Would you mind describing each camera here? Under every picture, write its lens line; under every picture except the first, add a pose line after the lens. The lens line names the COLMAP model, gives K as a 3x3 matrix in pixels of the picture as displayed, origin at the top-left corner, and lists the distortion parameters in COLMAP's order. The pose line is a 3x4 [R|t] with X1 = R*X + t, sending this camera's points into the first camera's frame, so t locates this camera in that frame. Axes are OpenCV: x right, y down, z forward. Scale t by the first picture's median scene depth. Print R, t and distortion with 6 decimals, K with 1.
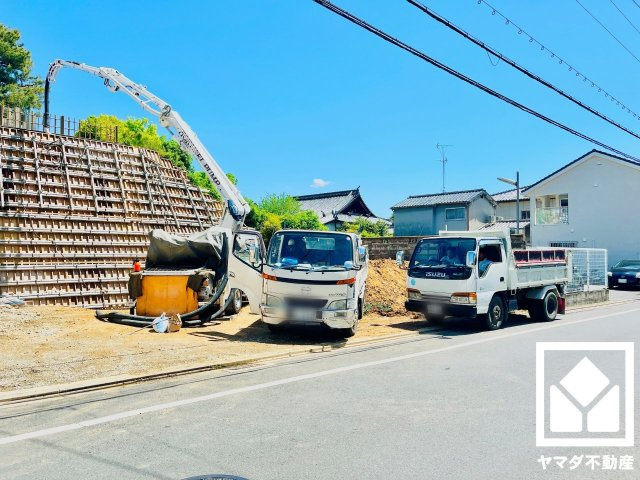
lens RADIAL K [[481.0, 0, 316.1], [0, 481.0, 244.3], [0, 0, 1]] dist [0.064361, -0.081186]
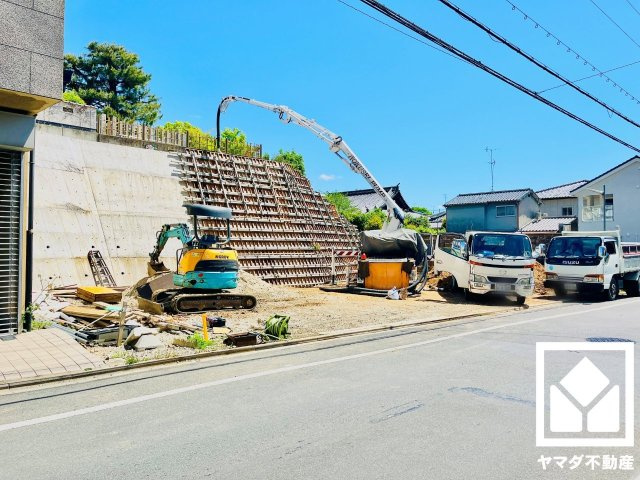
lens RADIAL K [[481.0, 0, 315.2], [0, 481.0, 237.8], [0, 0, 1]] dist [0.062354, -0.083840]
pose [[0.999835, 0.000138, -0.018180, -0.298842], [-0.000092, 0.999997, 0.002557, -0.008814], [0.018180, -0.002555, 0.999831, -0.284841]]
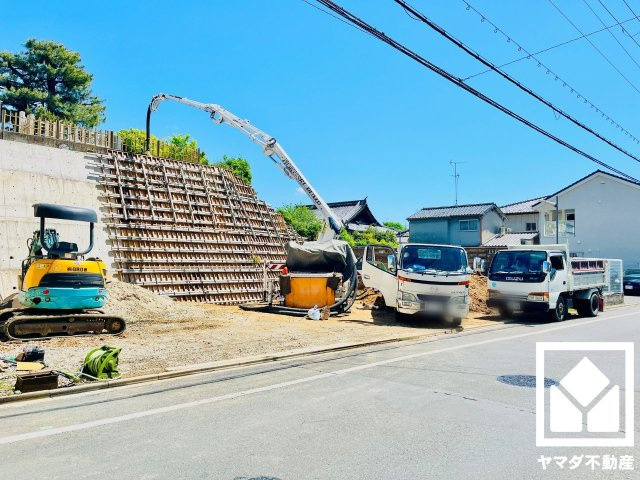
lens RADIAL K [[482.6, 0, 313.8], [0, 482.6, 240.6], [0, 0, 1]] dist [0.057366, -0.076168]
pose [[0.999632, 0.010067, 0.025174, -0.198583], [-0.009524, 0.999721, -0.021612, -0.003983], [-0.025385, 0.021365, 0.999449, -0.180133]]
